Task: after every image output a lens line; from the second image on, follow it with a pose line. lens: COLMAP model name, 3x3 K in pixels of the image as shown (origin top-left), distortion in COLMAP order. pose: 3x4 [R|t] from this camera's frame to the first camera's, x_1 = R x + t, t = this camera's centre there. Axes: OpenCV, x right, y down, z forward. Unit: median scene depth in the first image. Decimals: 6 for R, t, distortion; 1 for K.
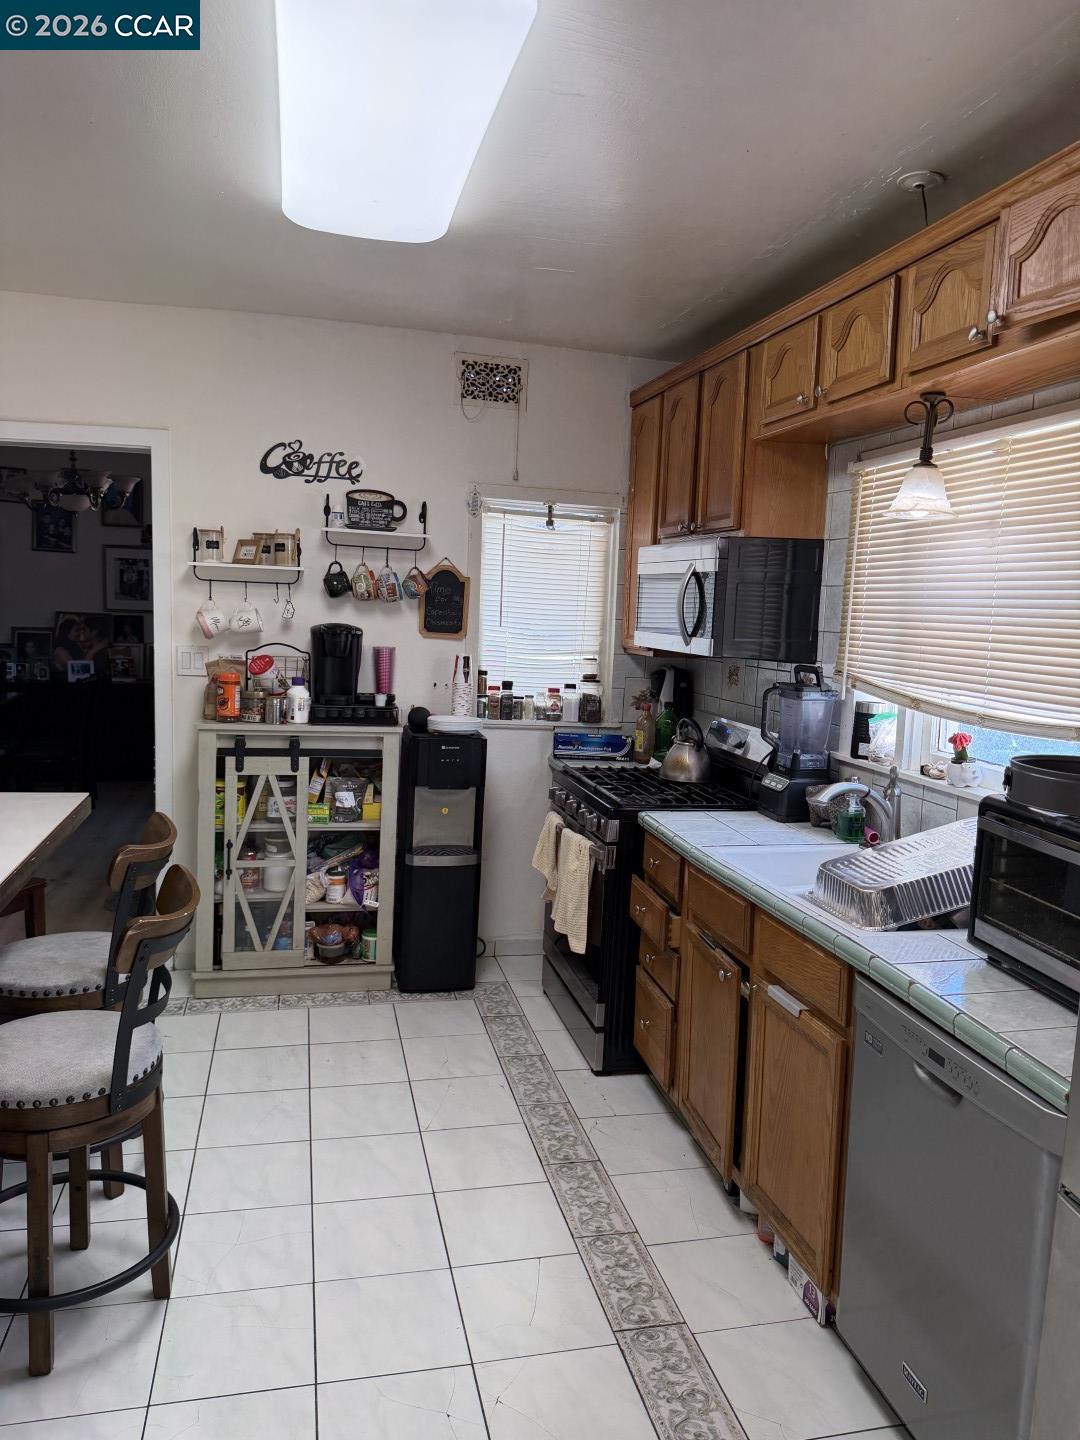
lens RADIAL K [[1023.5, 0, 552.5], [0, 1023.5, 680.1], [0, 0, 1]] dist [-0.006585, -0.003863]
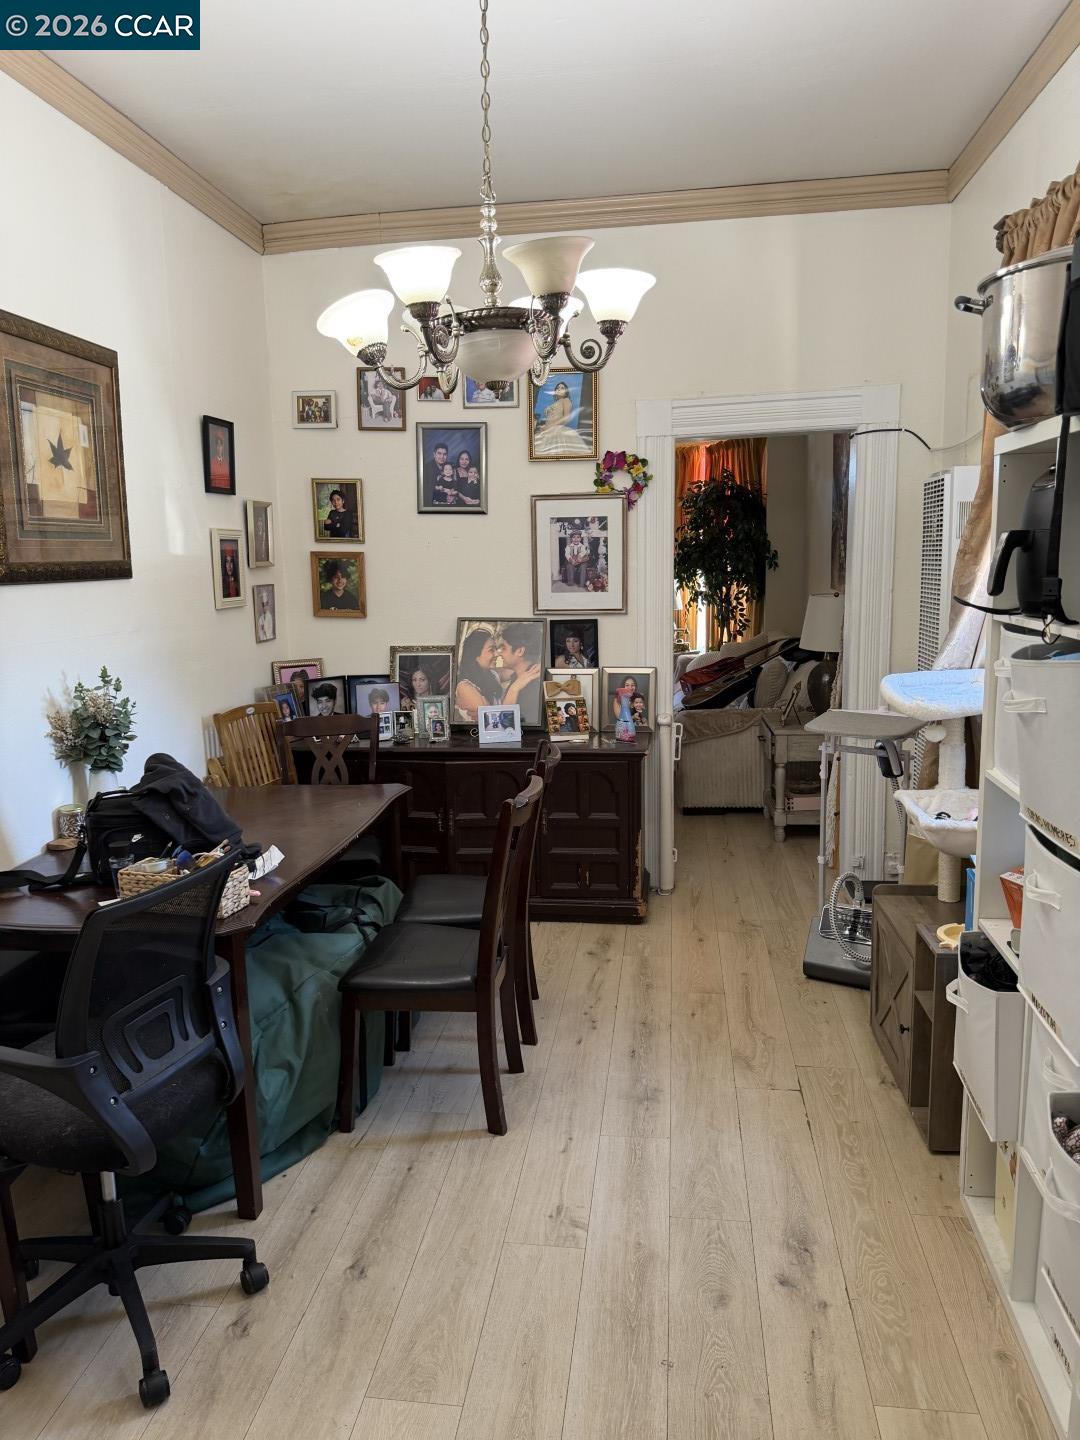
lens RADIAL K [[1023.5, 0, 537.1], [0, 1023.5, 720.4], [0, 0, 1]] dist [-0.006585, -0.003863]
pose [[0.924740, 0.007750, -0.380520, -0.223901], [0.014563, 0.998340, 0.055723, -0.040689], [0.380320, -0.057070, 0.923093, 0.479675]]
